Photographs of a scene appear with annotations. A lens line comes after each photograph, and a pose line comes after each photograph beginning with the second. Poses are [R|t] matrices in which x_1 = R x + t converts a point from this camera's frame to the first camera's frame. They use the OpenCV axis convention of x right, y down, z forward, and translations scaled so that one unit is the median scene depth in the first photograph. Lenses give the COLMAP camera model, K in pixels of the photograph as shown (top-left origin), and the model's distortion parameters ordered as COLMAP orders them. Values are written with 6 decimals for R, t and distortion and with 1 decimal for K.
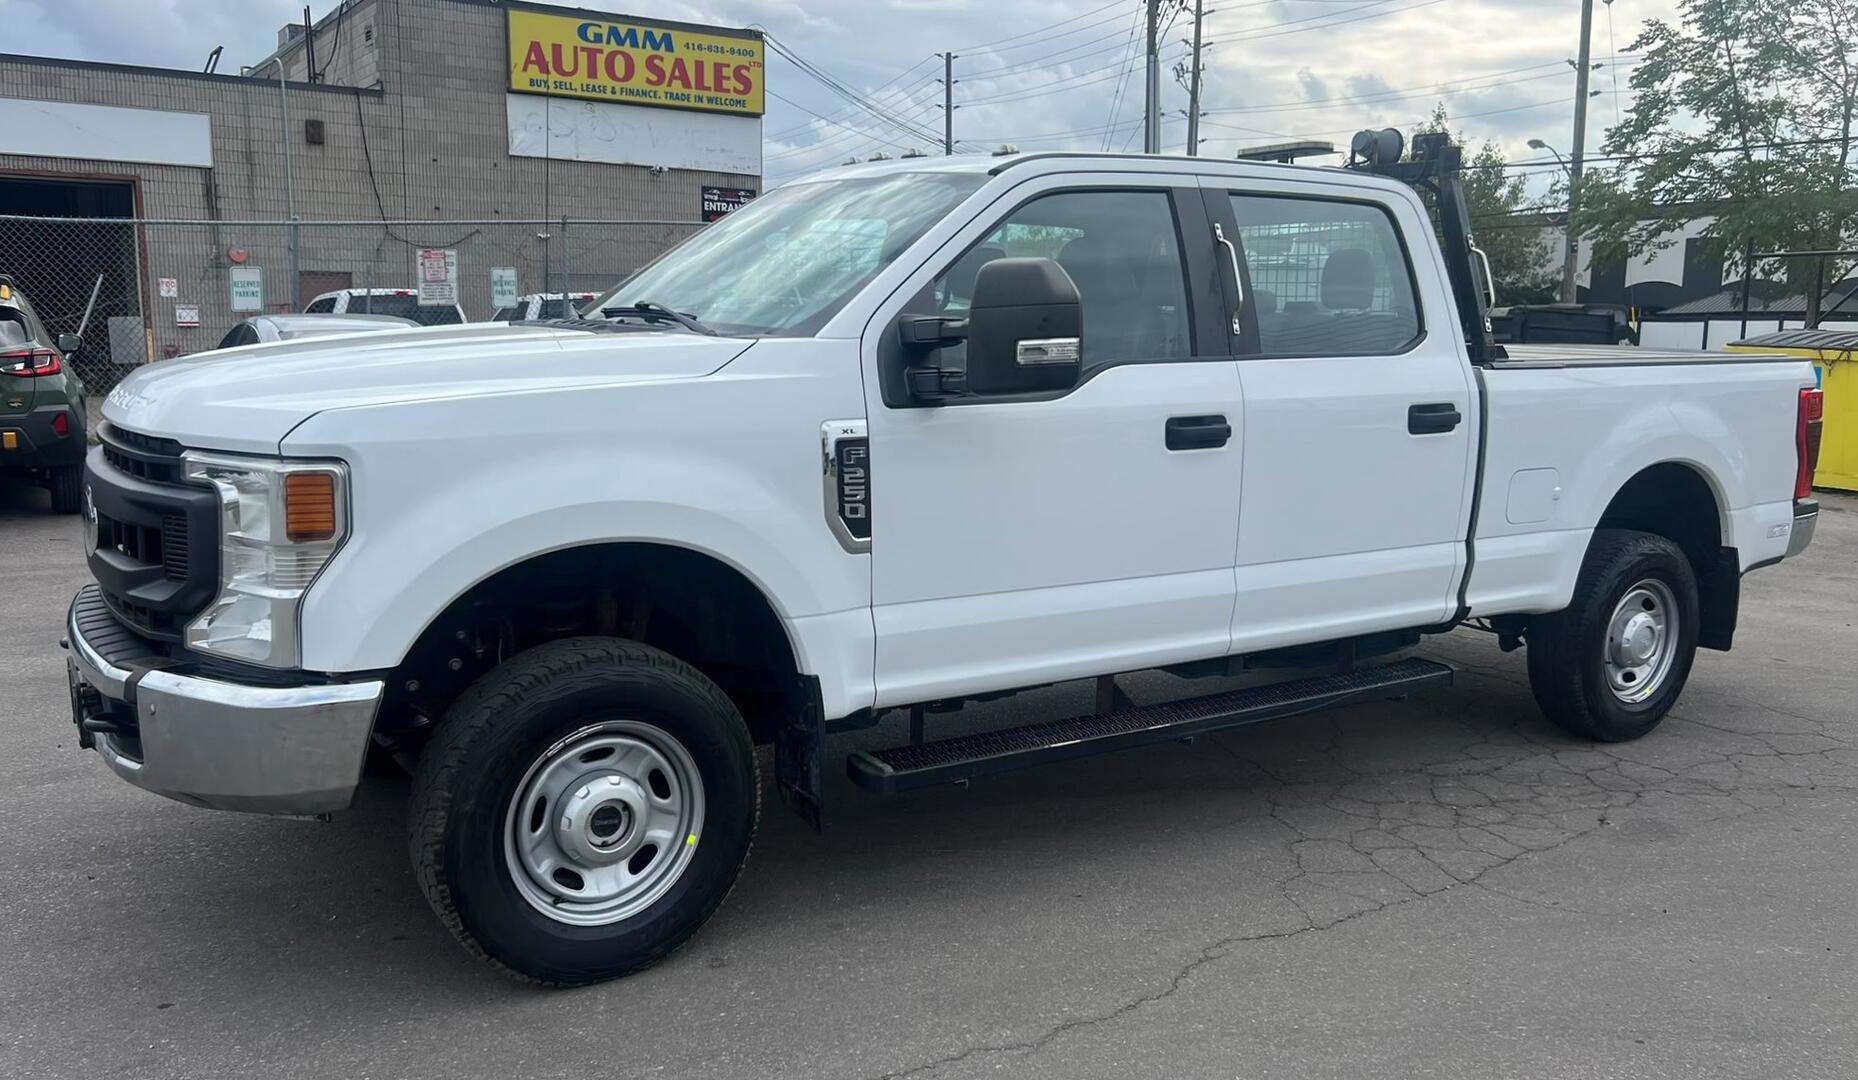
lens RADIAL K [[1442.5, 0, 929.0], [0, 1442.5, 540.0], [0, 0, 1]] dist [0.041713, -0.005151]
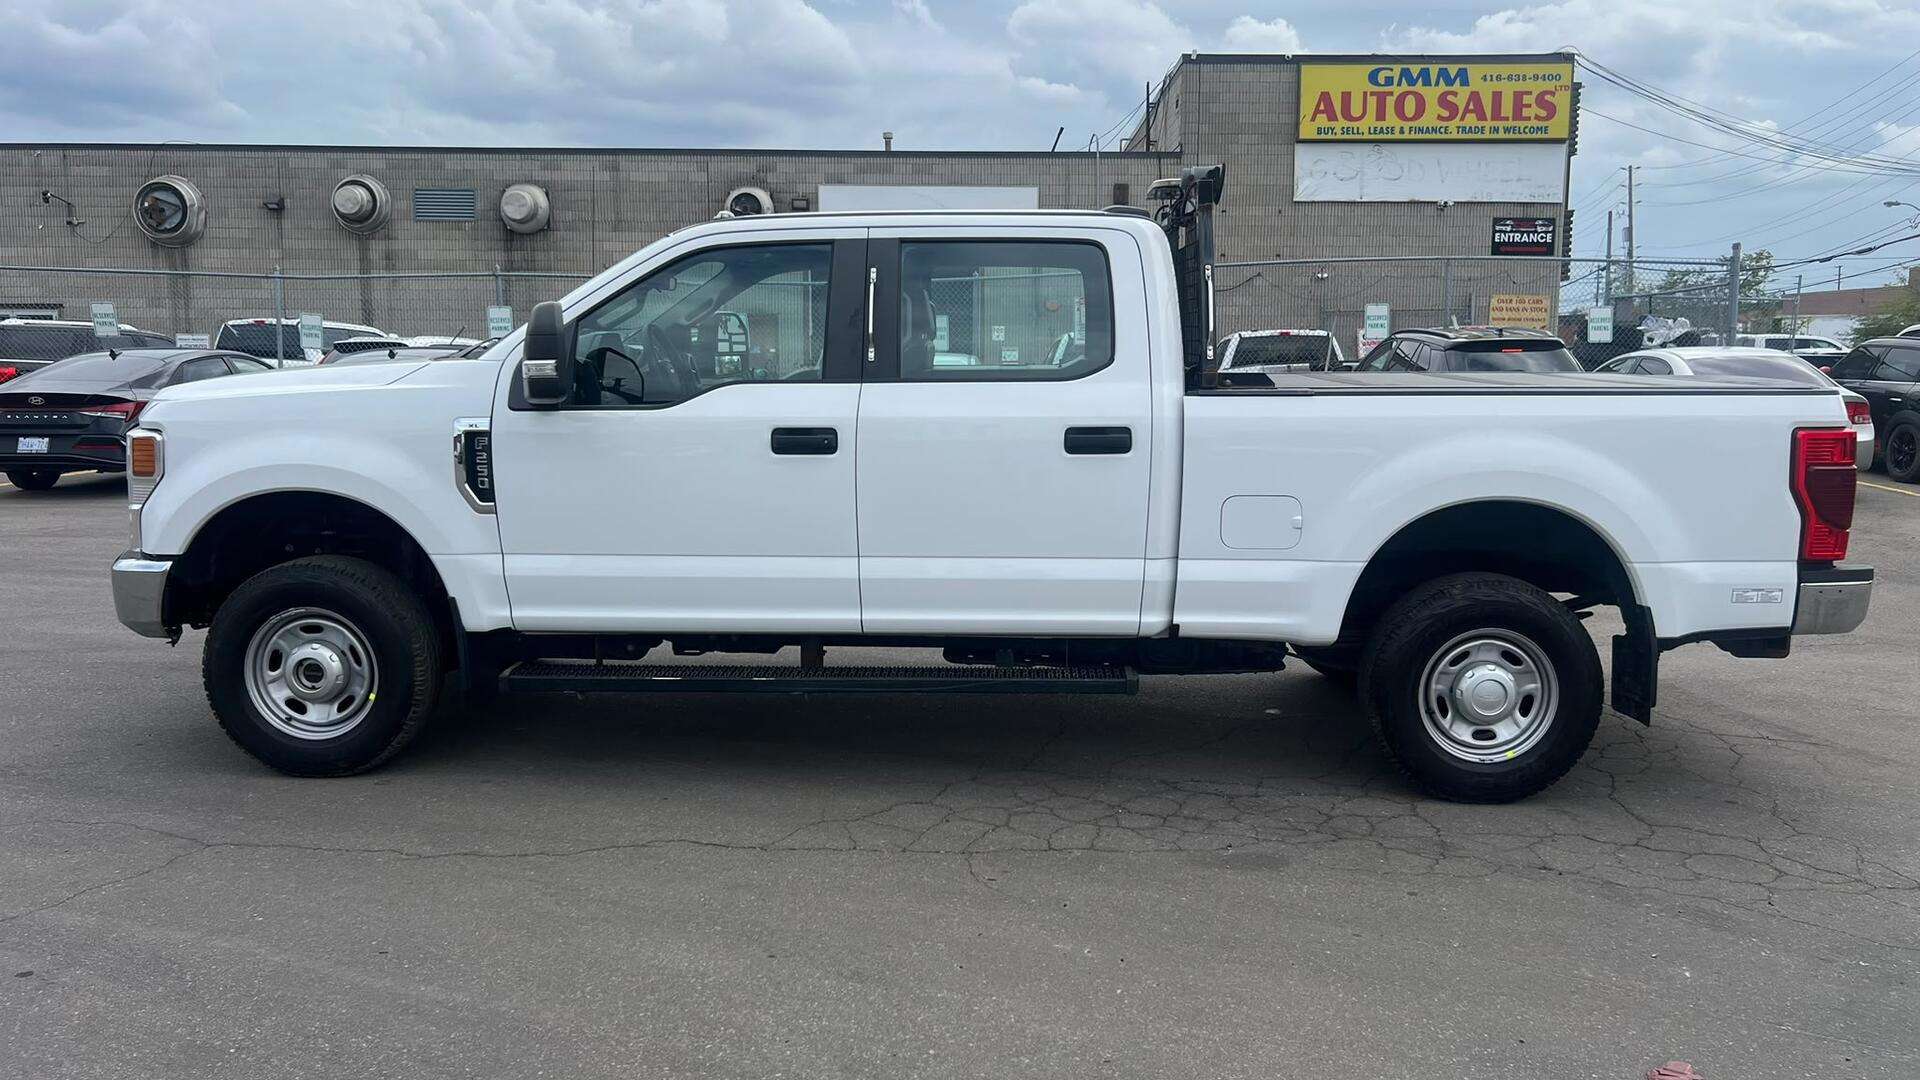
lens RADIAL K [[1442.3, 0, 955.6], [0, 1442.3, 530.5], [0, 0, 1]] dist [0.003201, -0.002834]
pose [[0.827928, 0.062114, -0.557385, 0.105475], [-0.079825, 0.996781, -0.007490, -0.000029], [0.555125, 0.050694, 0.830221, 0.008342]]
